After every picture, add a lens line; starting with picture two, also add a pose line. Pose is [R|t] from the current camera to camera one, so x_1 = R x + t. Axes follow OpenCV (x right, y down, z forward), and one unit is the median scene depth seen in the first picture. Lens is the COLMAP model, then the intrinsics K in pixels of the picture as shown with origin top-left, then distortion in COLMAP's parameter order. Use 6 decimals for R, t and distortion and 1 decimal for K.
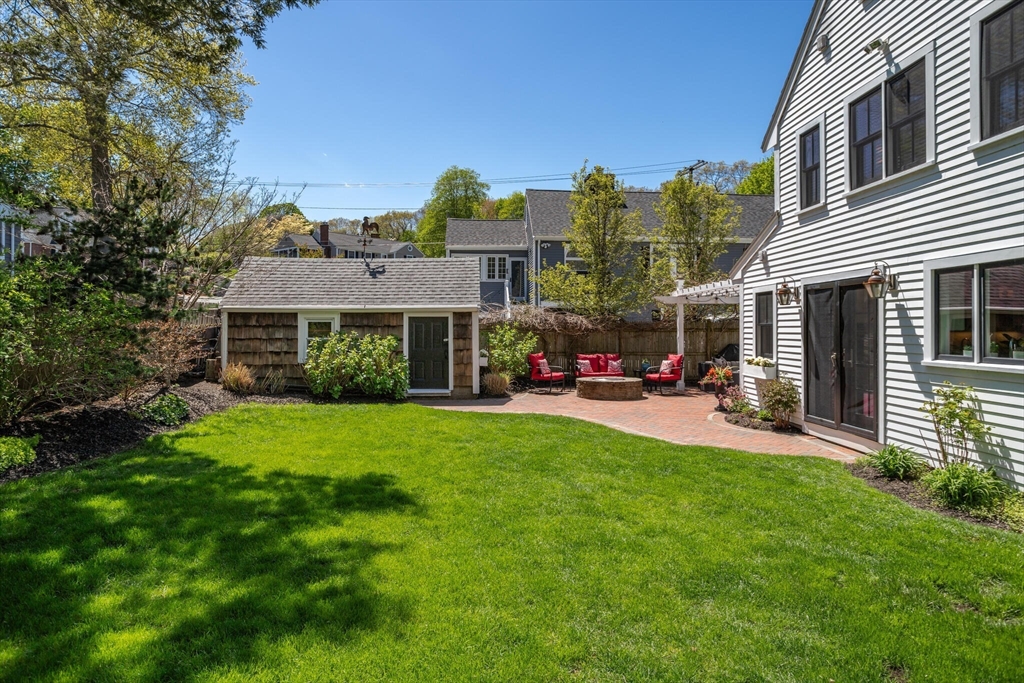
lens RADIAL K [[653.2, 0, 513.7], [0, 653.2, 338.0], [0, 0, 1]] dist [0.004307, 0.000140]
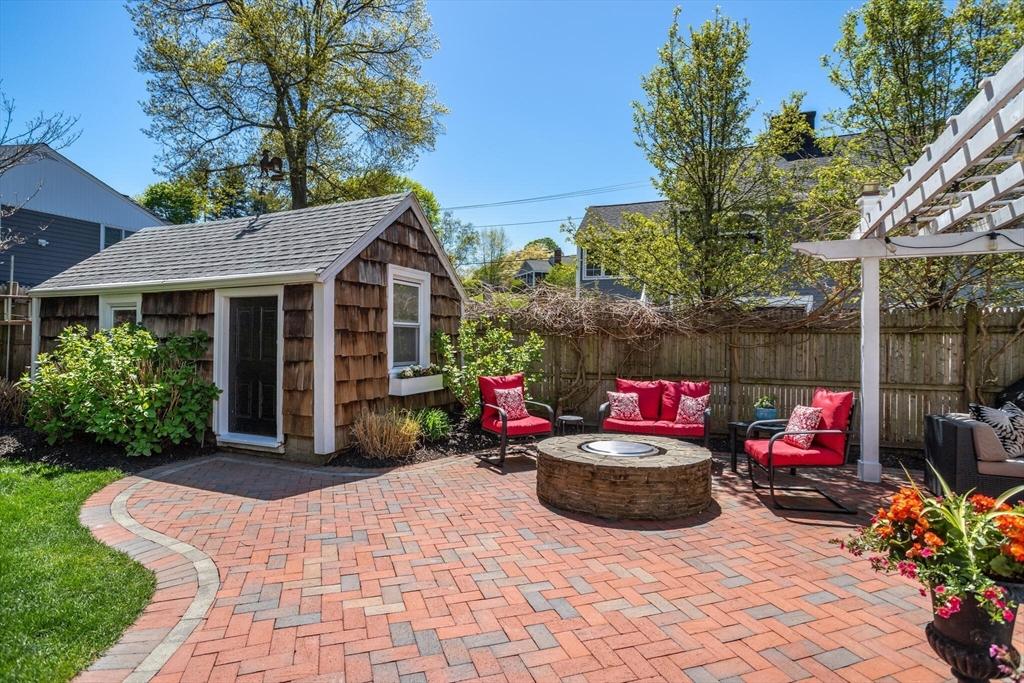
lens RADIAL K [[531.0, 0, 509.6], [0, 531.0, 341.4], [0, 0, 1]] dist [-0.006524, -0.000010]
pose [[0.887270, 0.005716, -0.461215, 0.219255], [-0.017814, 0.999602, -0.021882, 0.007553], [0.460907, 0.027632, 0.887018, 0.649815]]
